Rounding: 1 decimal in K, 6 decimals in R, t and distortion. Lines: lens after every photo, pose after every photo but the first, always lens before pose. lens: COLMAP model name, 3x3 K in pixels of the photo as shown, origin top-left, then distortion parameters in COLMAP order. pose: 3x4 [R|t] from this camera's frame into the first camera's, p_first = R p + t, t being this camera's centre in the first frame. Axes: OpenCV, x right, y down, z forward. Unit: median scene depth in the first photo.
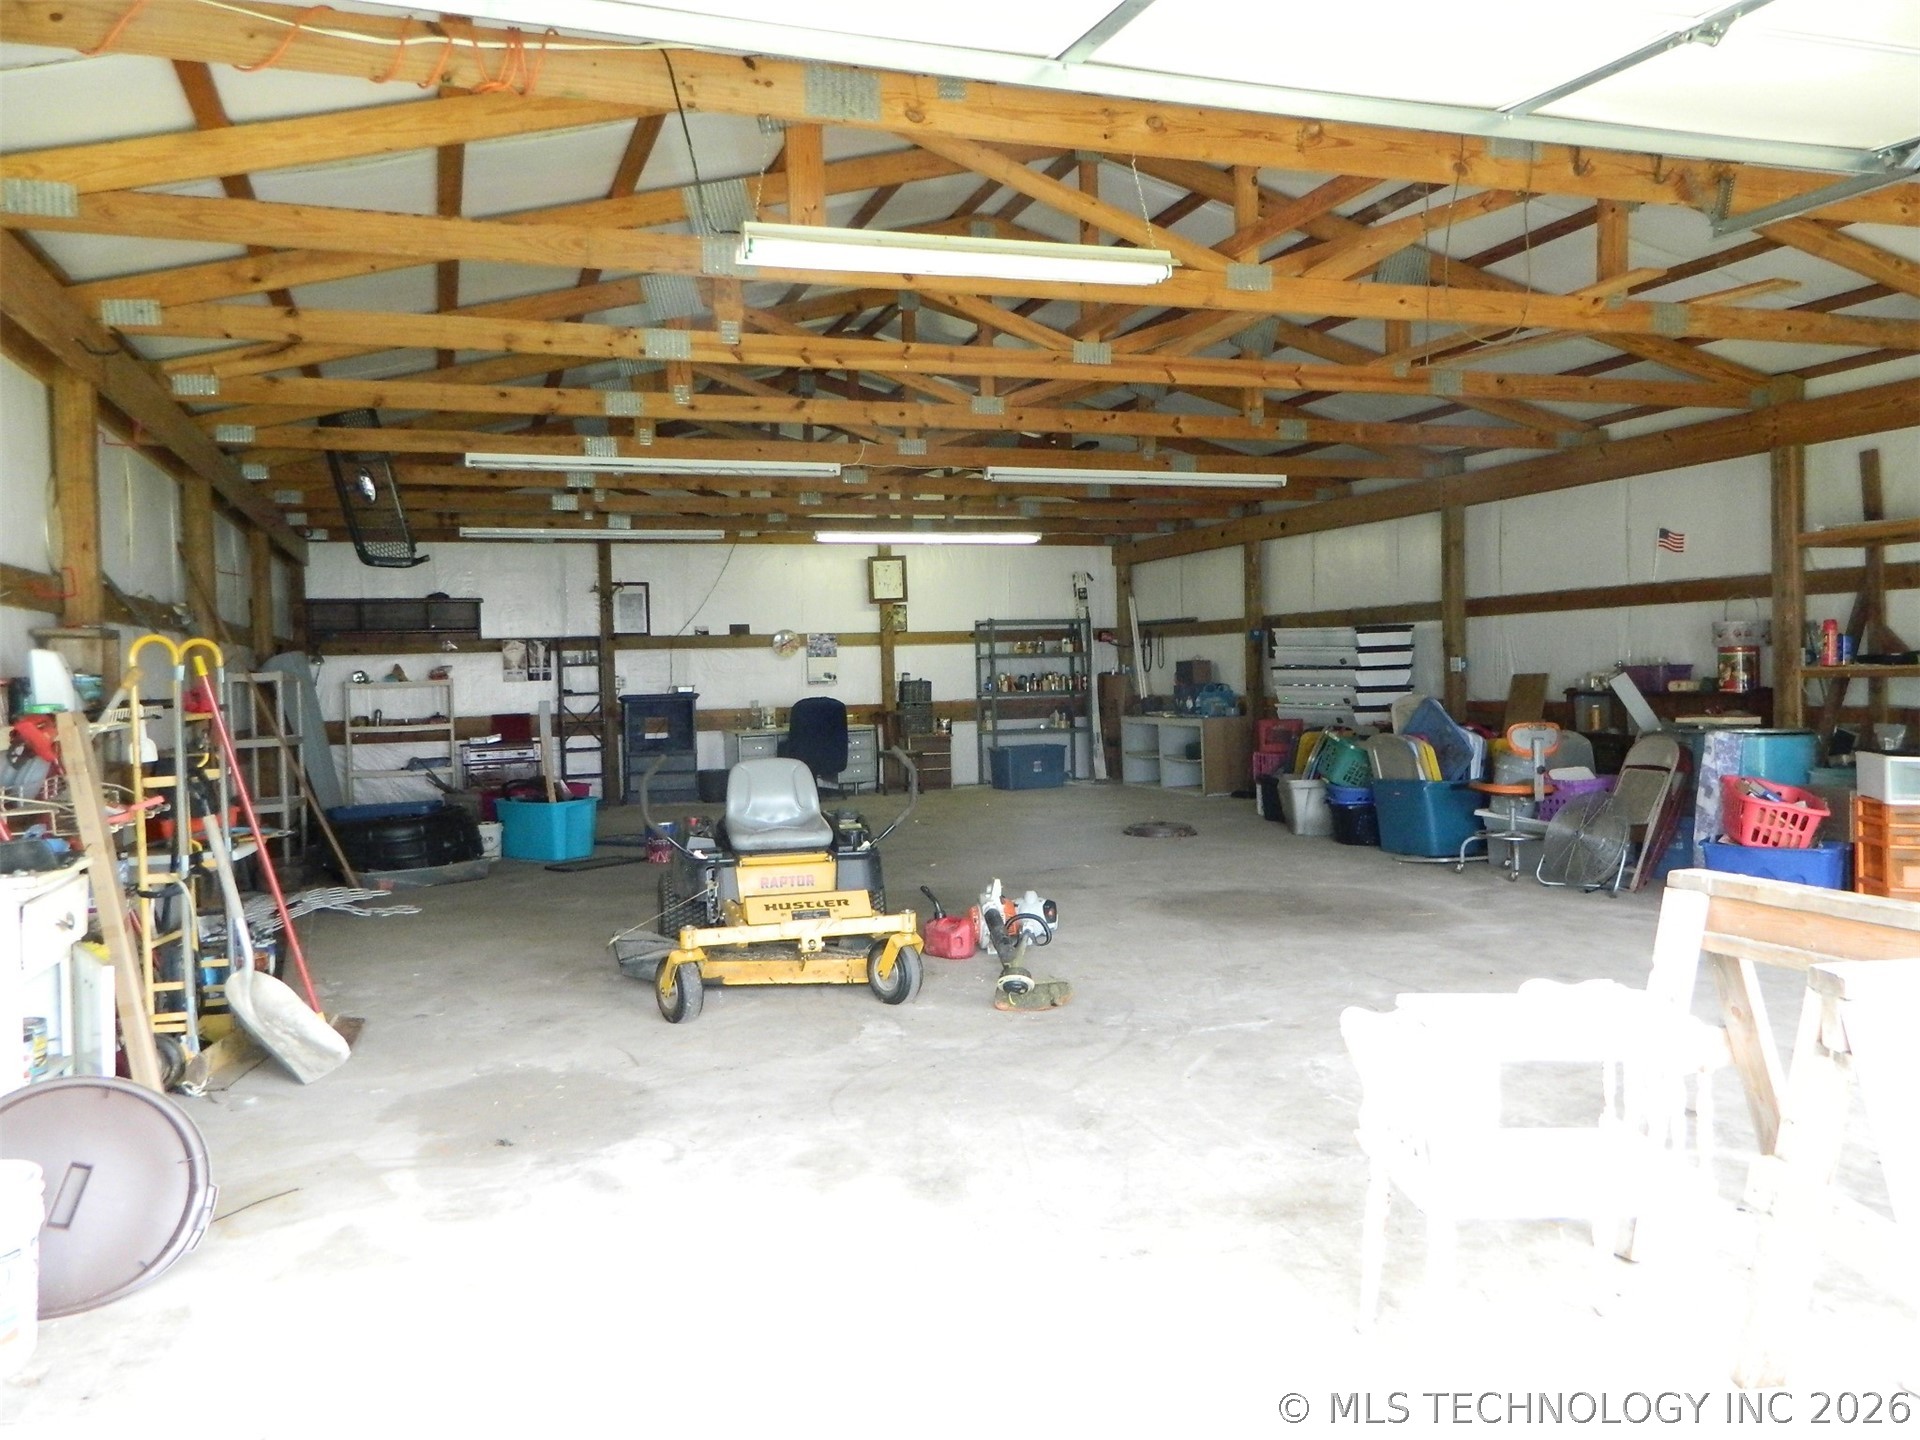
lens RADIAL K [[1429.8, 0, 960.0], [0, 1429.8, 720.0], [0, 0, 1]] dist [0.032456, 0.003075]
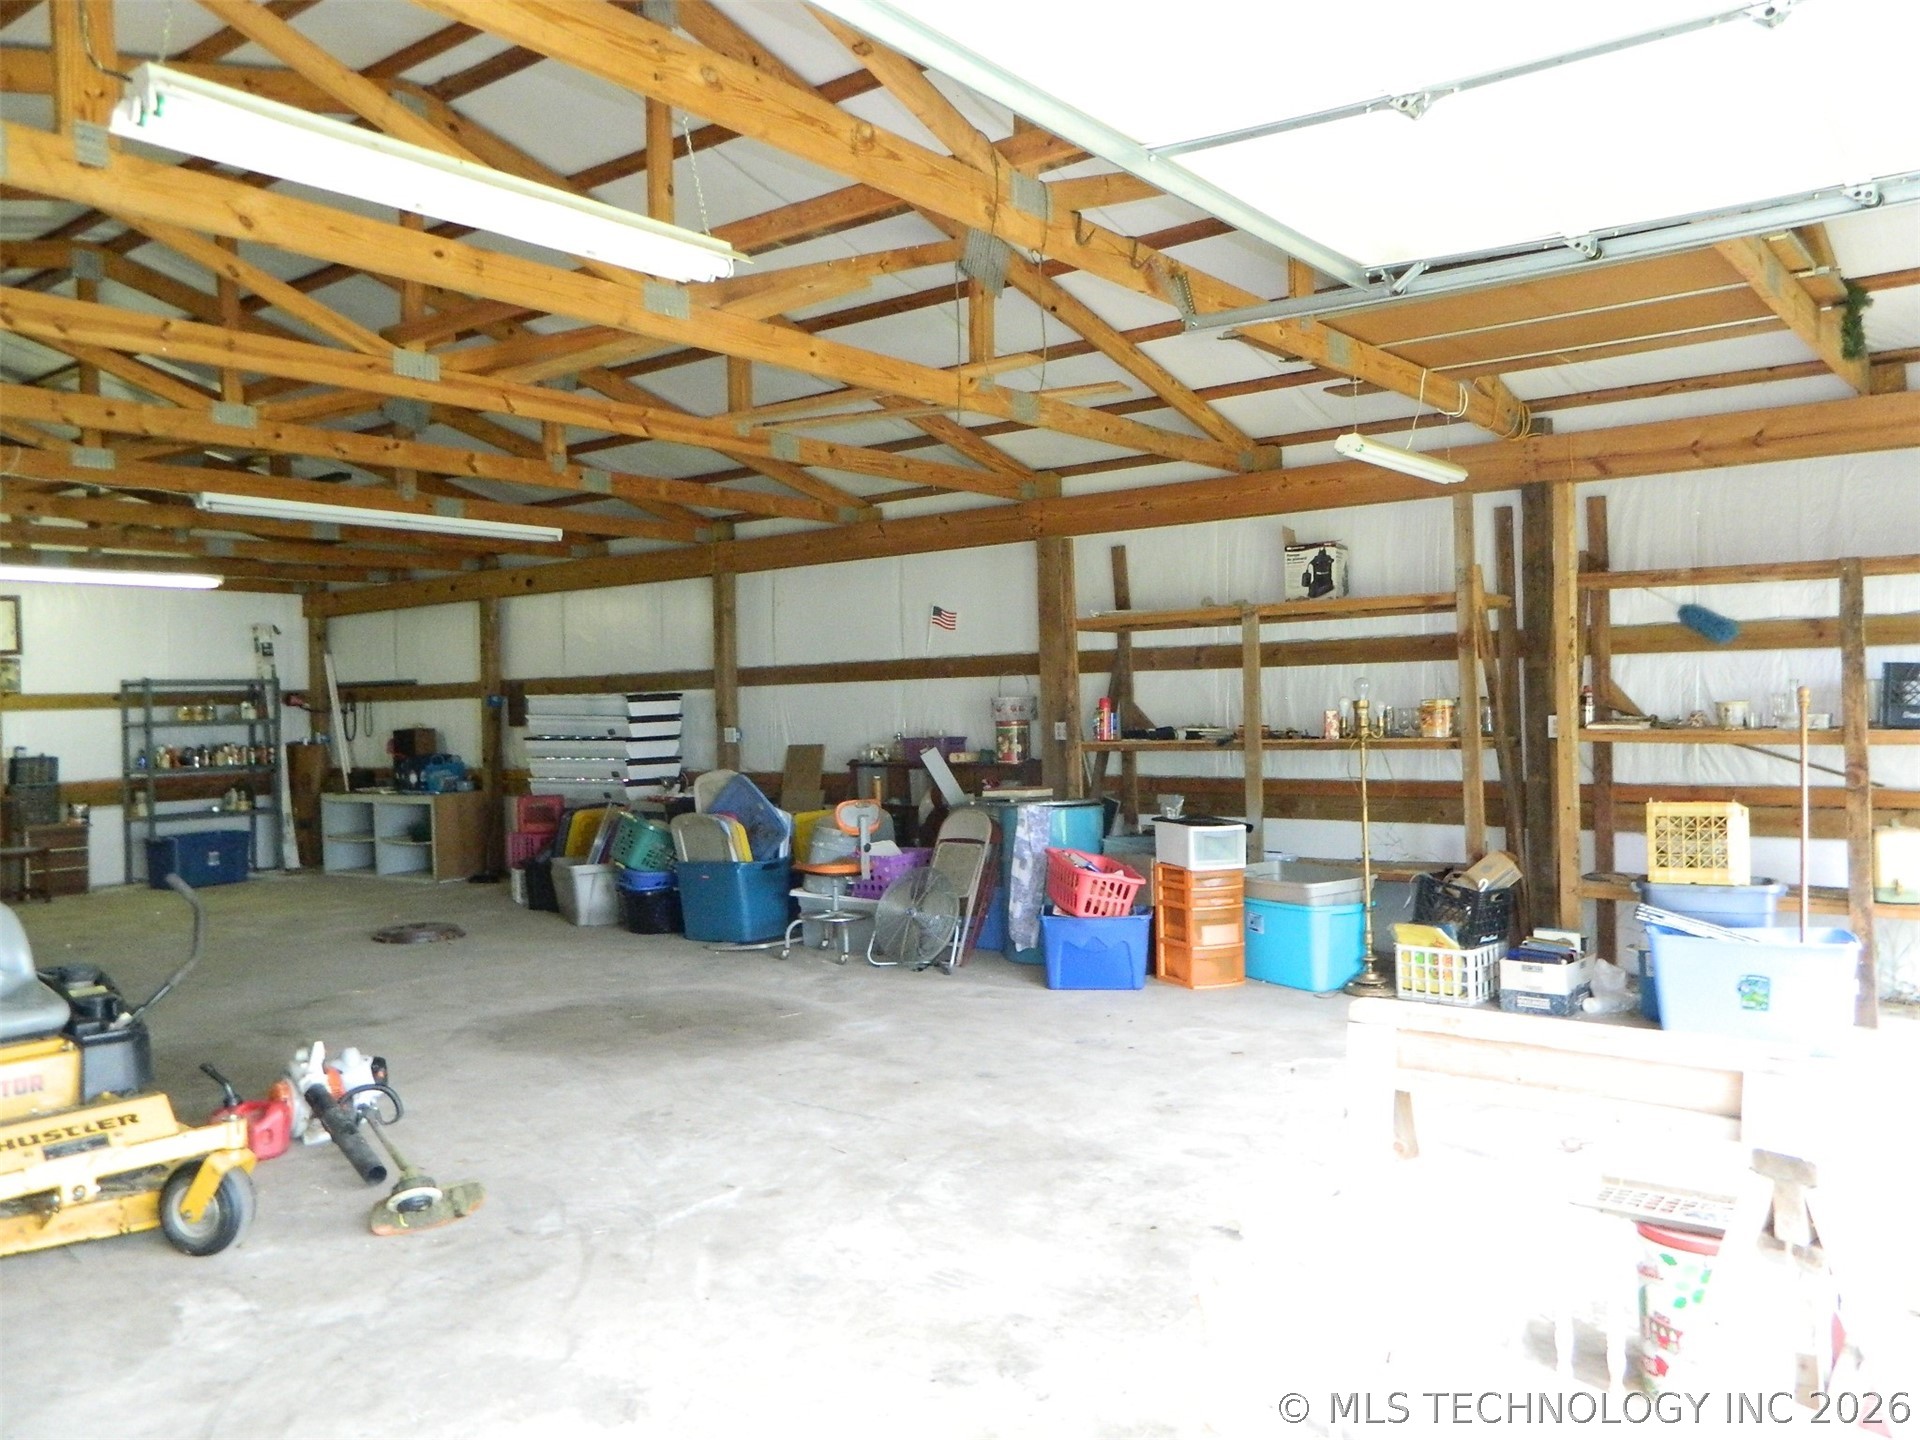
lens RADIAL K [[1462.9, 0, 960.0], [0, 1462.9, 720.0], [0, 0, 1]] dist [0.033956, -0.009384]
pose [[0.846529, -0.002508, 0.532337, -0.068470], [0.024379, 0.999122, -0.034062, -0.015729], [-0.531784, 0.041812, 0.845847, 0.109276]]
